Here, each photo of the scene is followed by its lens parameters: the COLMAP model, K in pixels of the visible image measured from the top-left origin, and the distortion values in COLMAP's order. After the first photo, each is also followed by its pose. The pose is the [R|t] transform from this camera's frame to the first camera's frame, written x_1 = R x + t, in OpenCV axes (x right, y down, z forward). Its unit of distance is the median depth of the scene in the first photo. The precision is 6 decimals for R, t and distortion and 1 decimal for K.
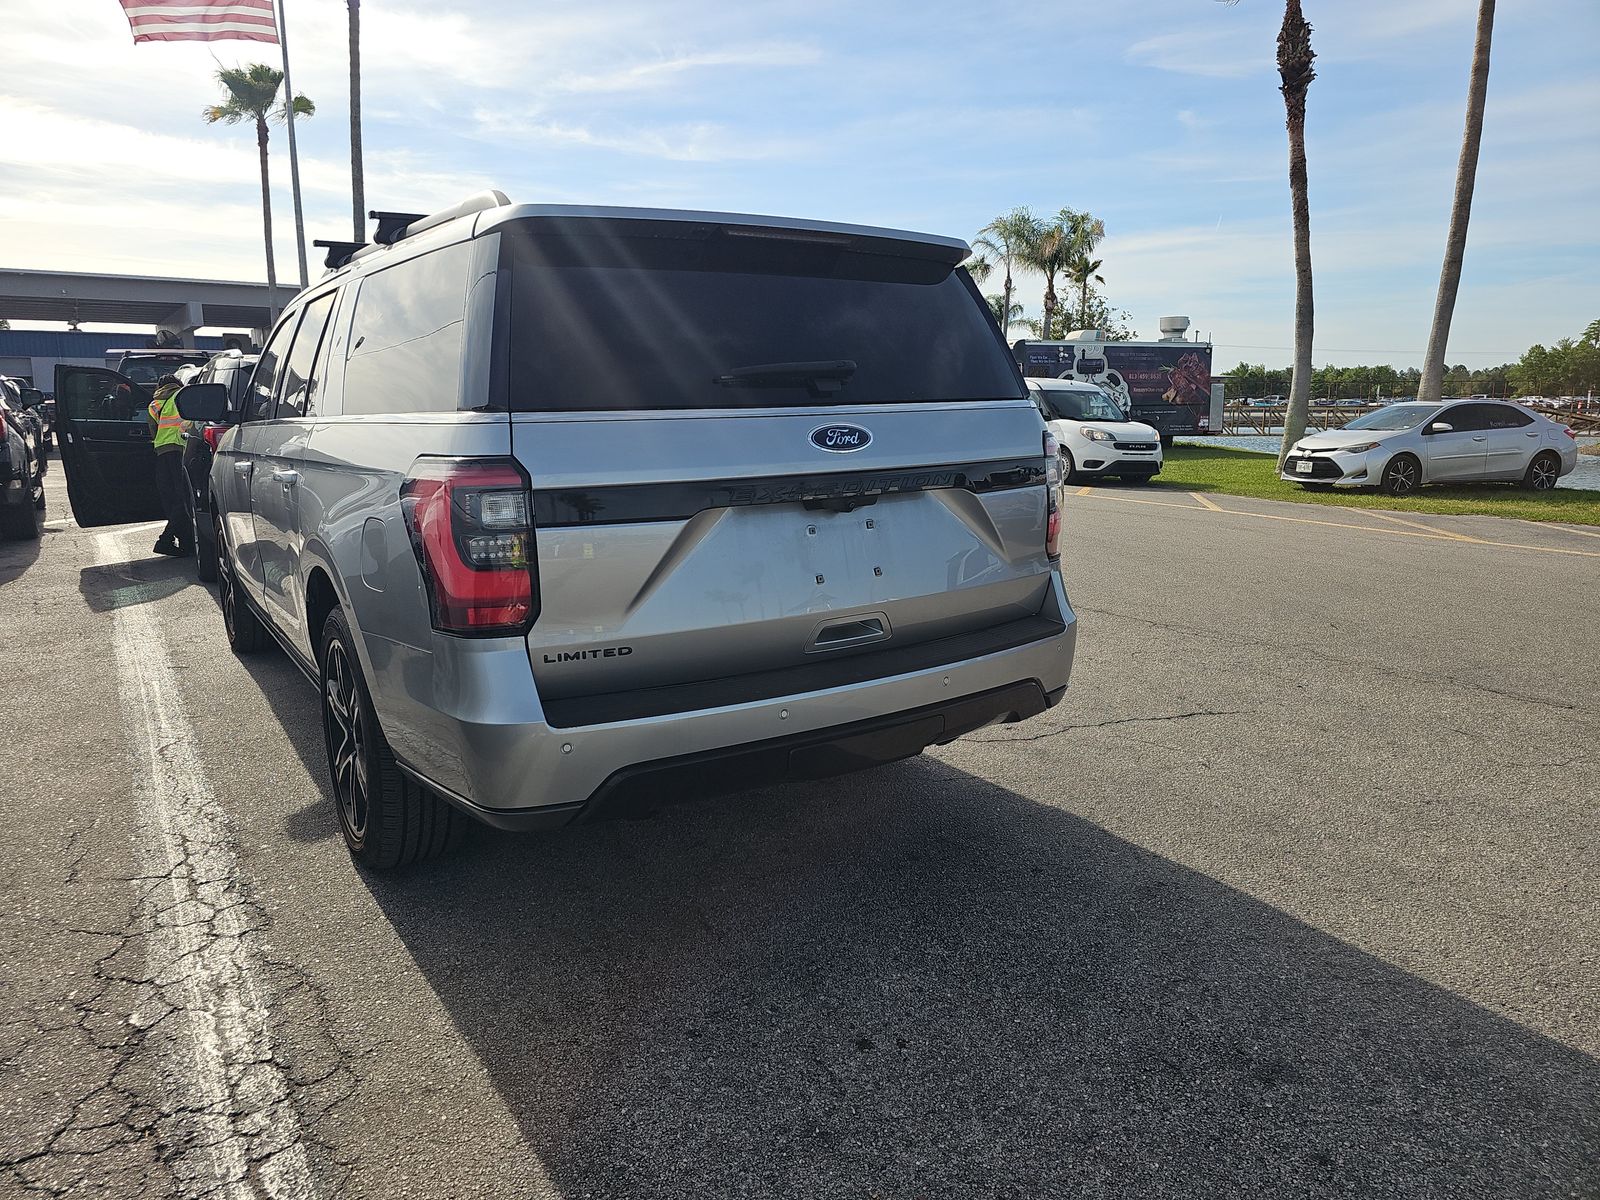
lens RADIAL K [[1083.4, 0, 796.4], [0, 1083.4, 600.1], [0, 0, 1]] dist [0.030877, -0.018619]
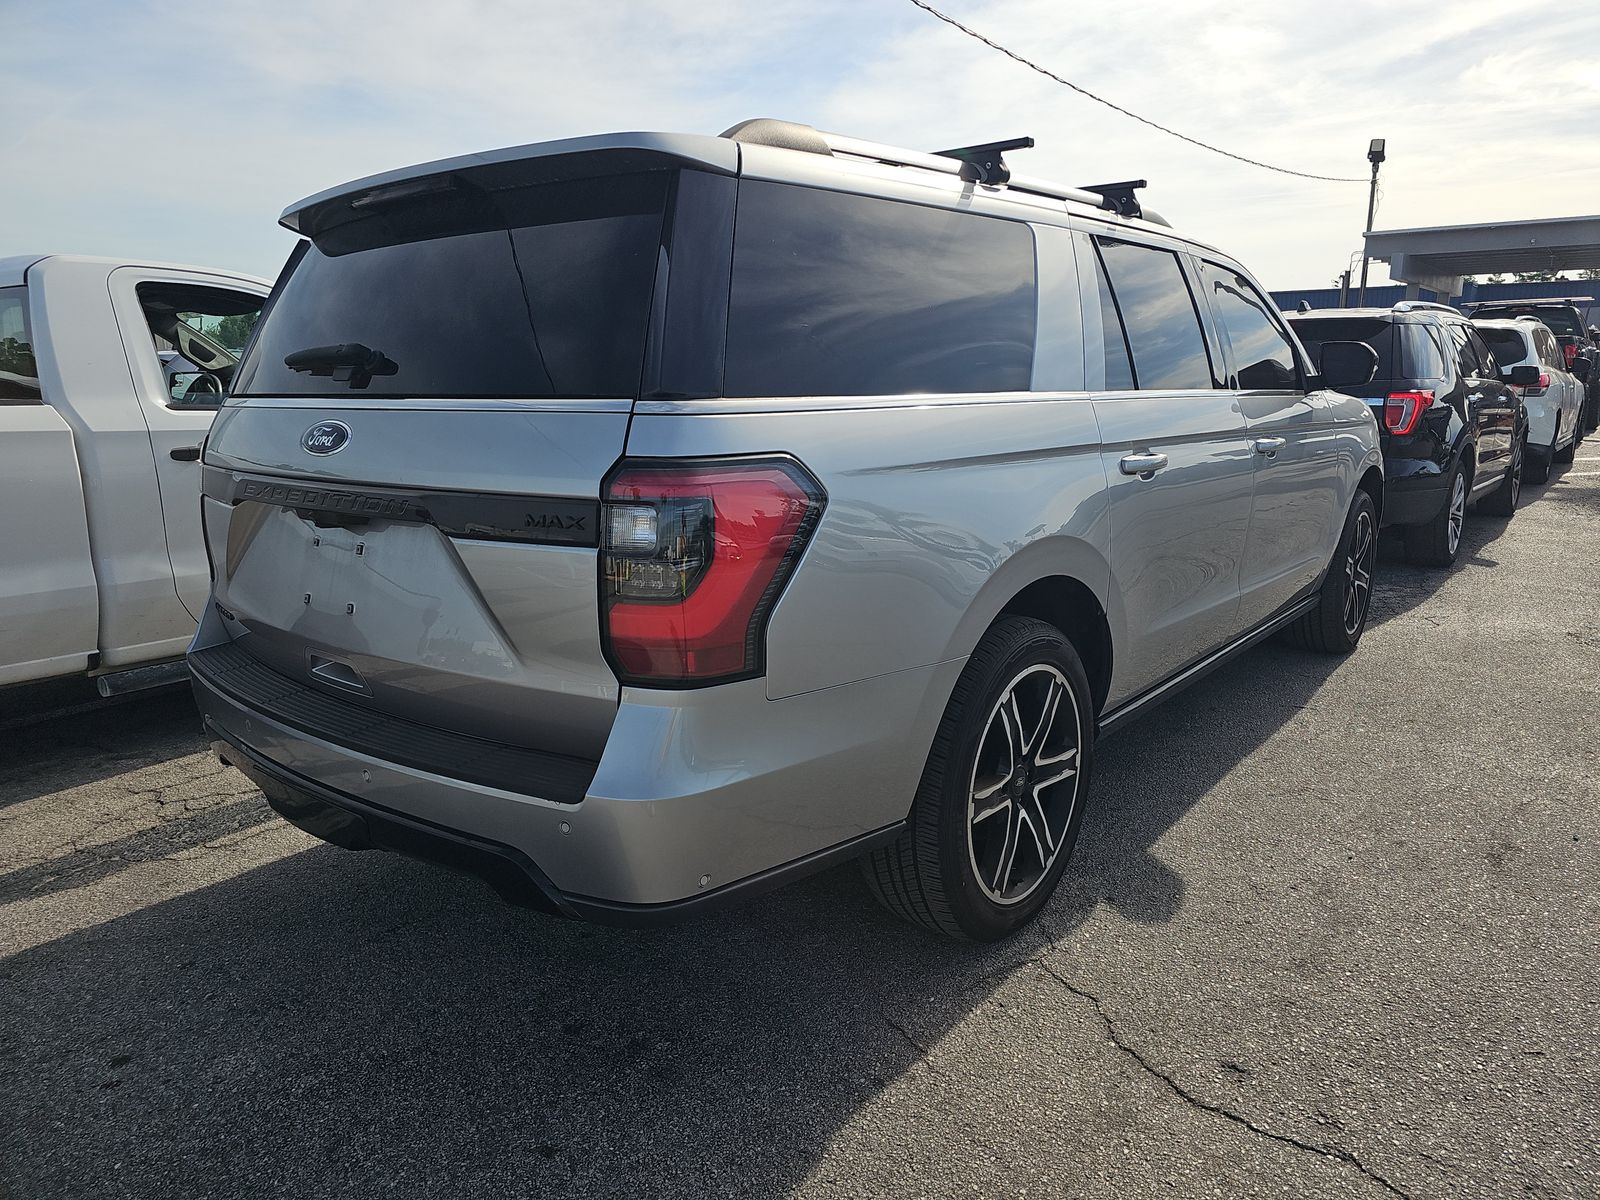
lens RADIAL K [[1083.4, 0, 800.8], [0, 1083.4, 604.1], [0, 0, 1]] dist [0.030877, -0.018619]
pose [[0.278846, 0.213827, -0.936228, 0.912462], [-0.169298, 0.970573, 0.171248, -0.221162], [0.945295, 0.110750, 0.306841, 1.059578]]
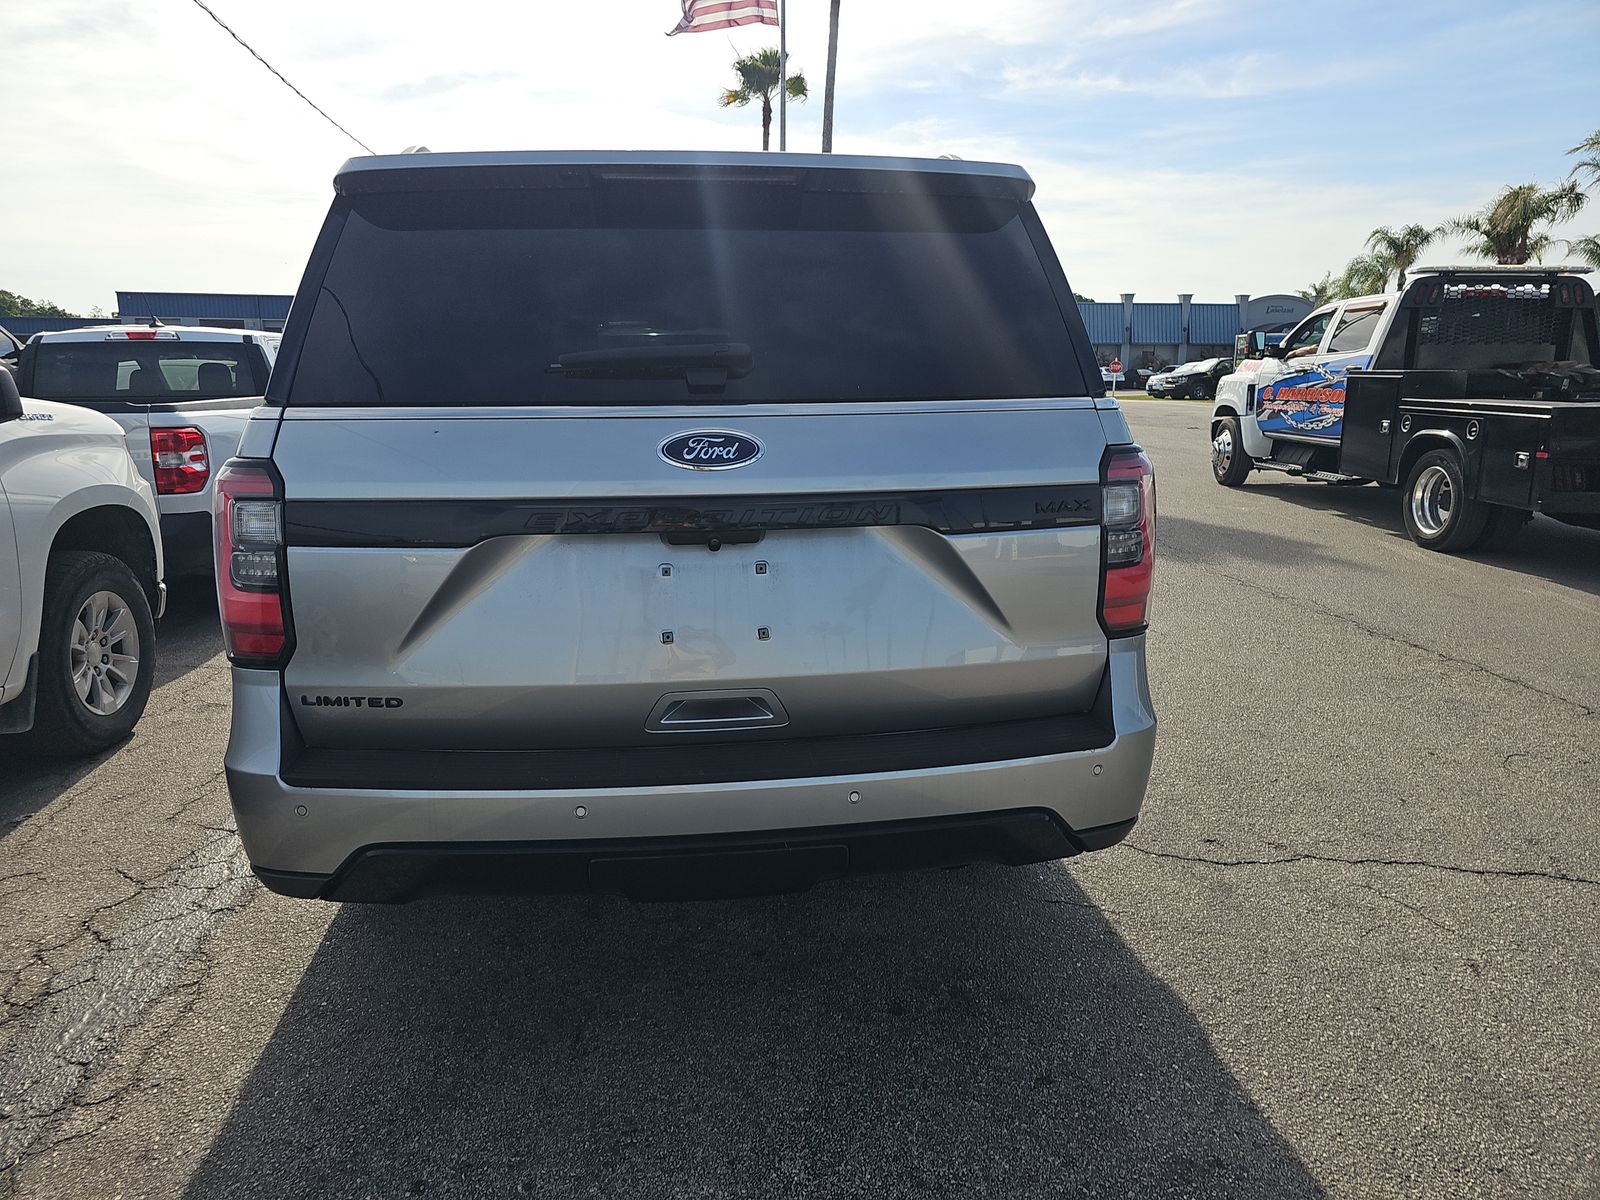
lens RADIAL K [[1083.4, 0, 804.4], [0, 1083.4, 592.4], [0, 0, 1]] dist [0.030877, -0.018619]
pose [[0.889102, 0.103731, -0.445799, 0.417714], [-0.091539, 0.994602, 0.048865, -0.091545], [0.448462, -0.002638, 0.893798, 0.359496]]
